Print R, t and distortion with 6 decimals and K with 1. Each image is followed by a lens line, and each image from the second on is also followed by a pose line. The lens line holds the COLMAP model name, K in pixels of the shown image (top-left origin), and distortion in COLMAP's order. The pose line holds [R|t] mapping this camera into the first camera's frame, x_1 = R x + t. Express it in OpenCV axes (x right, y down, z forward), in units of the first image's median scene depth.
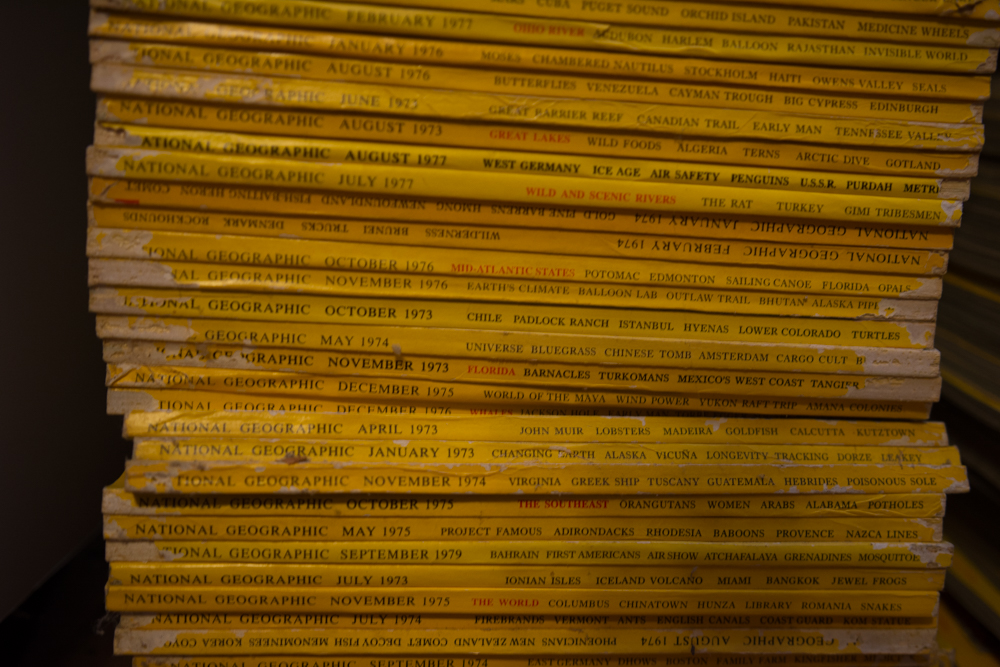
lens RADIAL K [[1077.2, 0, 494.0], [0, 1077.2, 334.1], [0, 0, 1]] dist [0.005377, 0.000000]
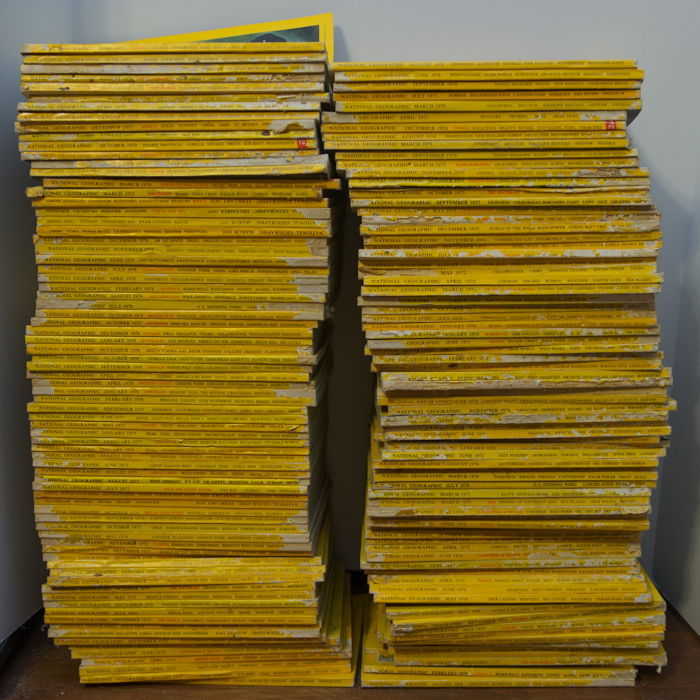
lens RADIAL K [[1126.2, 0, 381.6], [0, 1126.2, 350.8], [0, 0, 1]] dist [-0.043597, 0.000000]
pose [[0.989718, -0.044794, -0.135834, 1.093979], [0.040730, 0.998640, -0.032553, -0.393136], [0.137108, 0.026686, 0.990197, -2.126036]]
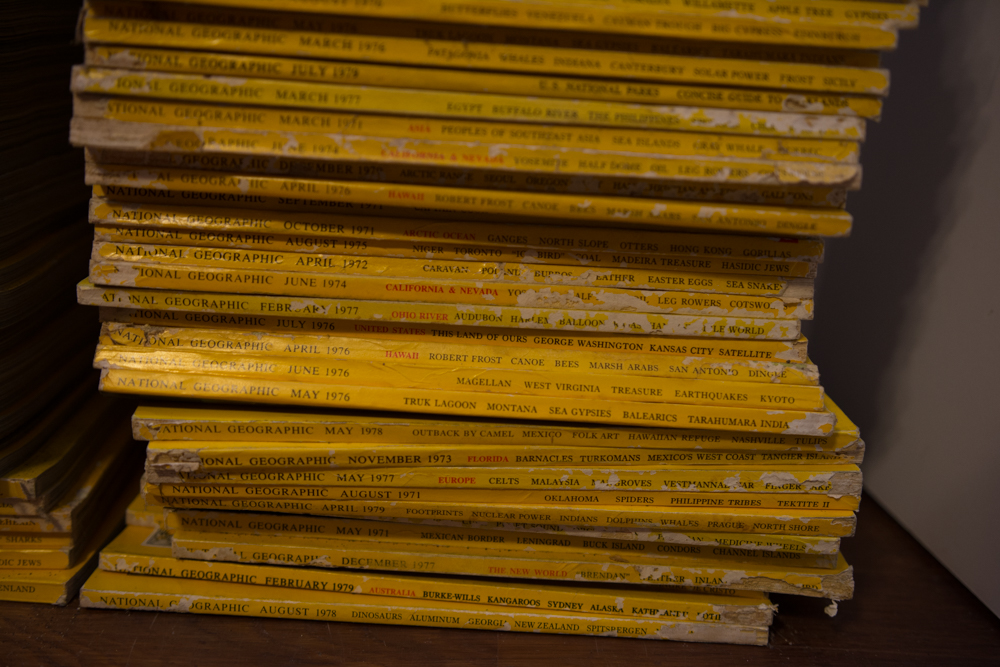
lens RADIAL K [[1077.2, 0, 509.6], [0, 1077.2, 339.9], [0, 0, 1]] dist [0.005377, 0.000000]
pose [[0.993435, 0.030005, -0.110392, 1.167518], [-0.024239, 0.998289, 0.053208, 0.092821], [0.111800, -0.050183, 0.992463, -0.028080]]
